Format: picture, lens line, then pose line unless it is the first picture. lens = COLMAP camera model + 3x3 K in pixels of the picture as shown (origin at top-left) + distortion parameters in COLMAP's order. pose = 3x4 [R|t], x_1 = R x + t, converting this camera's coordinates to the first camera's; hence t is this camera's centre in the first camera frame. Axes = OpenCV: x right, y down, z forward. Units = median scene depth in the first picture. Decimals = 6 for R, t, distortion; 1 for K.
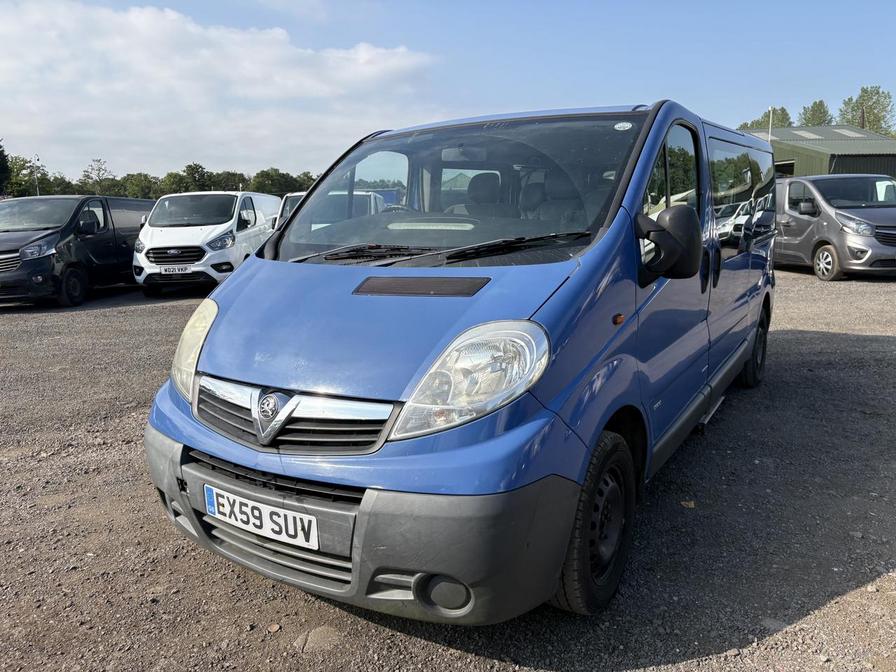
lens RADIAL K [[691.3, 0, 448.0], [0, 691.3, 336.0], [0, 0, 1]] dist [0.002621, -0.000268]
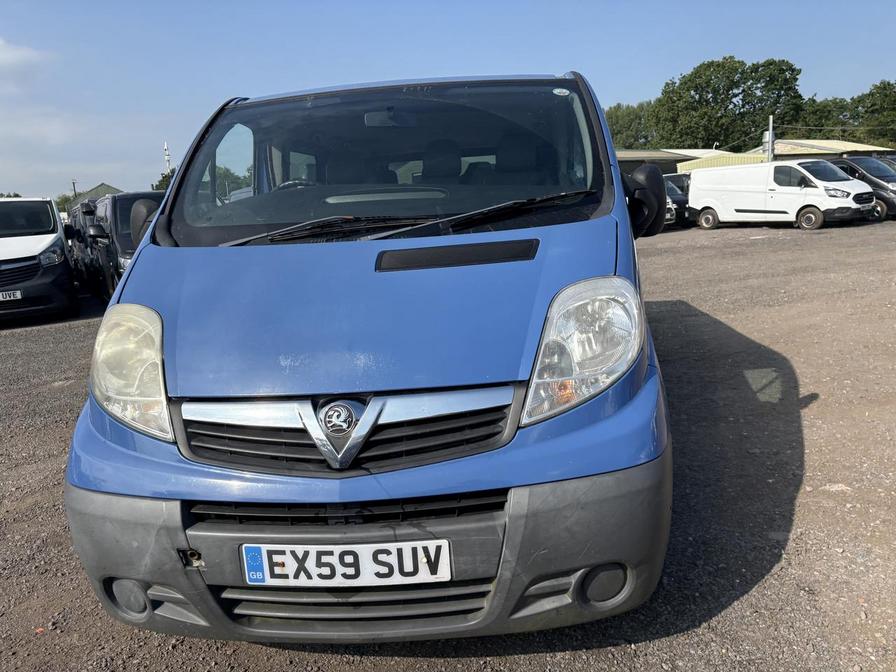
lens RADIAL K [[691.3, 0, 448.0], [0, 691.3, 336.0], [0, 0, 1]] dist [0.002621, -0.000268]
pose [[0.875033, -0.118150, 0.469424, -0.507808], [0.126528, 0.991867, 0.013789, 0.016177], [-0.467235, 0.047330, 0.882865, 0.265953]]
